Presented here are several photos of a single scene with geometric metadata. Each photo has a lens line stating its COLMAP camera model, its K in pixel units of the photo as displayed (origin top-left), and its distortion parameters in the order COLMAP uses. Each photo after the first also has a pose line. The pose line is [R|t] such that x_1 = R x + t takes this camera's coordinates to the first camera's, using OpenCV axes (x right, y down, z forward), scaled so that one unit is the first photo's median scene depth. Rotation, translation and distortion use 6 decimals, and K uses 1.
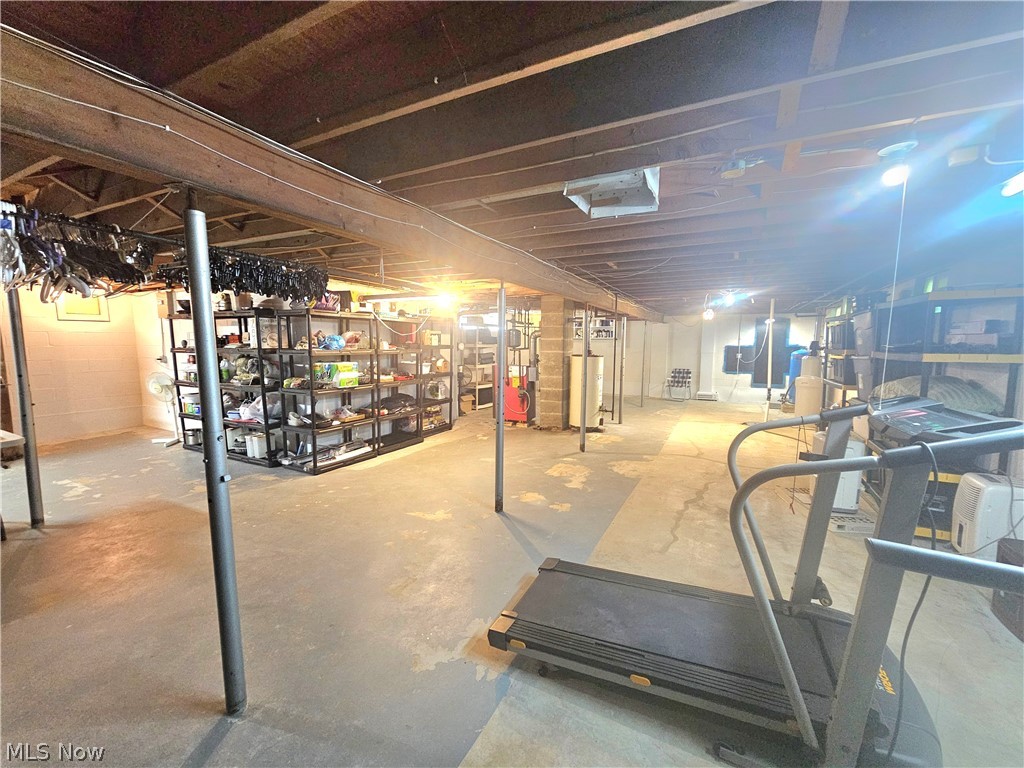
lens RADIAL K [[421.1, 0, 512.8], [0, 421.1, 387.1], [0, 0, 1]] dist [0.000073, 0.000830]
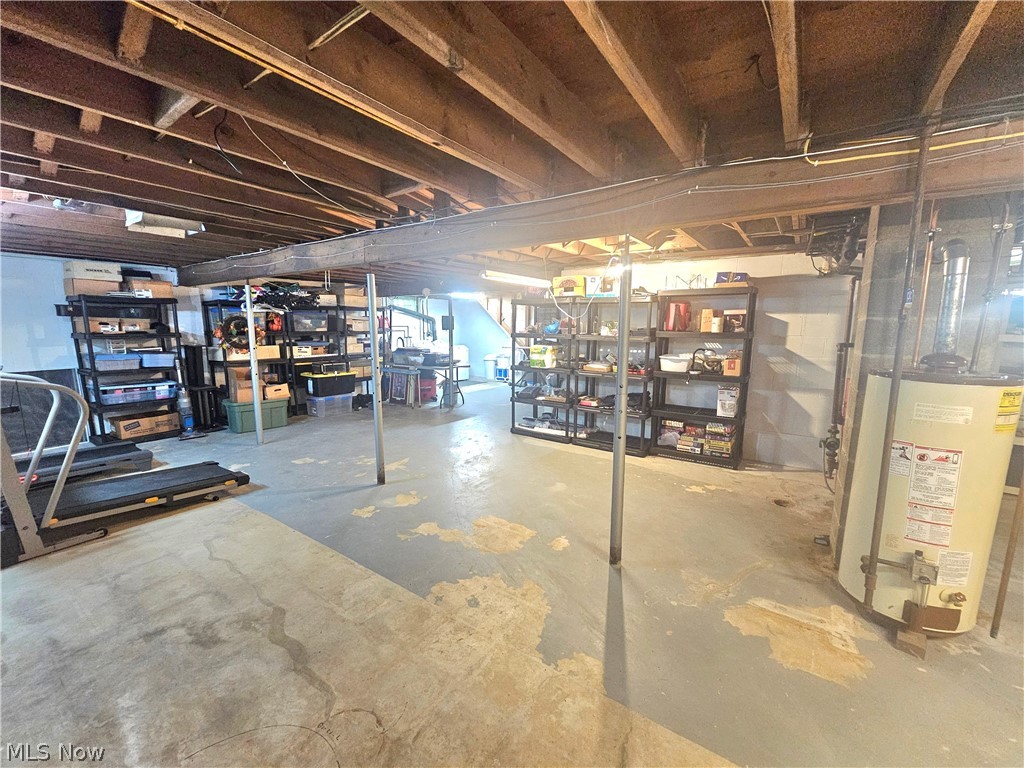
lens RADIAL K [[421.1, 0, 513.2], [0, 421.1, 389.9], [0, 0, 1]] dist [0.000073, 0.000830]
pose [[-0.129578, 0.144200, -0.981028, 0.488115], [-0.113631, 0.980692, 0.159159, -0.076838], [0.985037, 0.132098, -0.110691, 0.737866]]
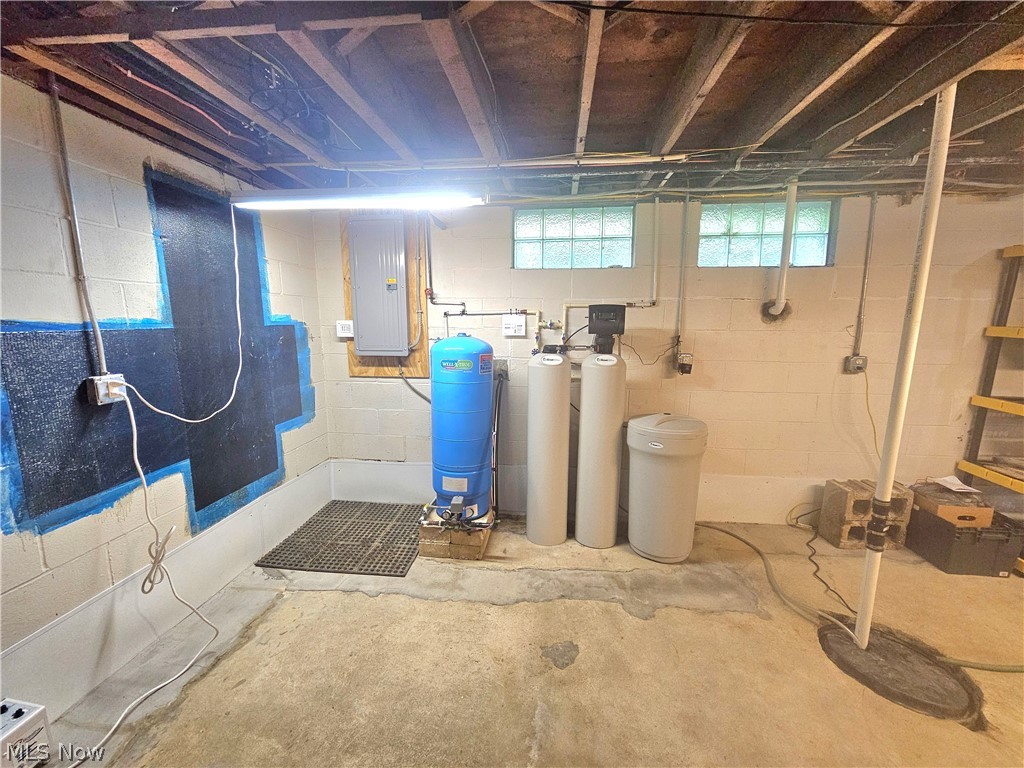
lens RADIAL K [[421.1, 0, 510.3], [0, 421.1, 387.2], [0, 0, 1]] dist [0.000073, 0.000830]
pose [[-0.347063, -0.151681, 0.925495, 0.511560], [0.096017, 0.975902, 0.195949, -0.136539], [-0.932914, 0.156870, -0.324136, 1.365711]]
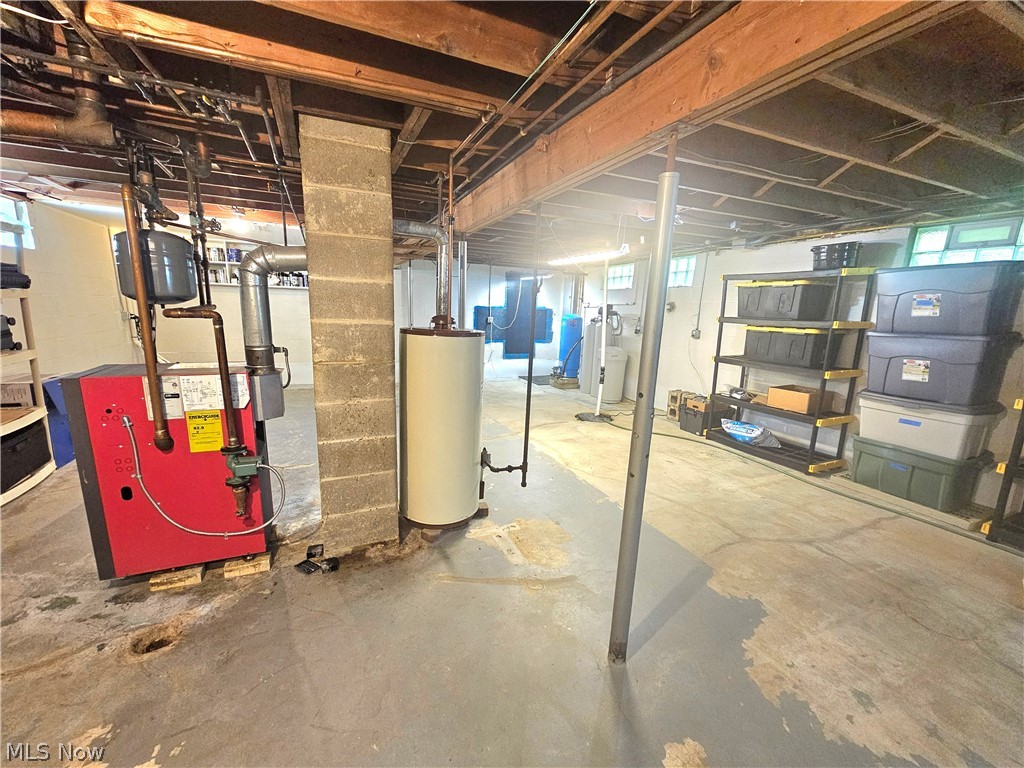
lens RADIAL K [[421.1, 0, 511.2], [0, 421.1, 391.4], [0, 0, 1]] dist [0.000073, 0.000830]
pose [[0.634052, -0.135227, 0.761375, -0.074708], [0.049778, 0.989687, 0.134323, -0.068972], [-0.771686, -0.047268, 0.634244, 0.703965]]
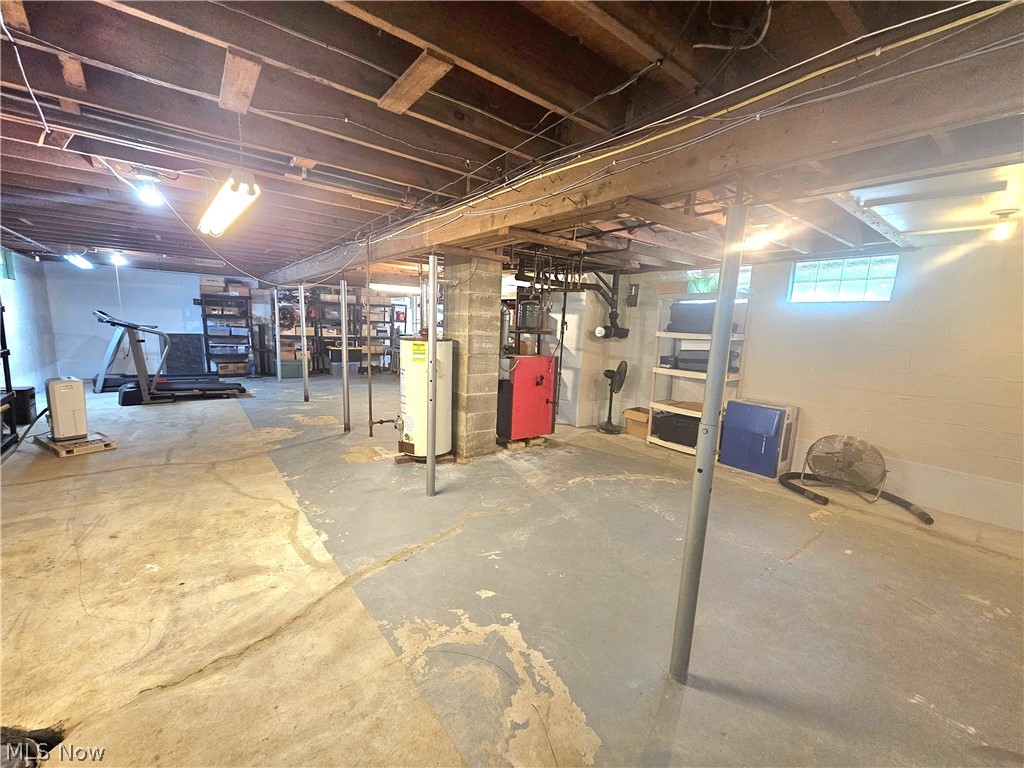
lens RADIAL K [[421.1, 0, 509.8], [0, 421.1, 391.6], [0, 0, 1]] dist [0.000073, 0.000830]
pose [[-0.427135, 0.122775, -0.895814, 0.669797], [-0.140399, 0.969716, 0.199847, -0.137061], [0.893221, 0.211133, -0.396962, 1.345395]]
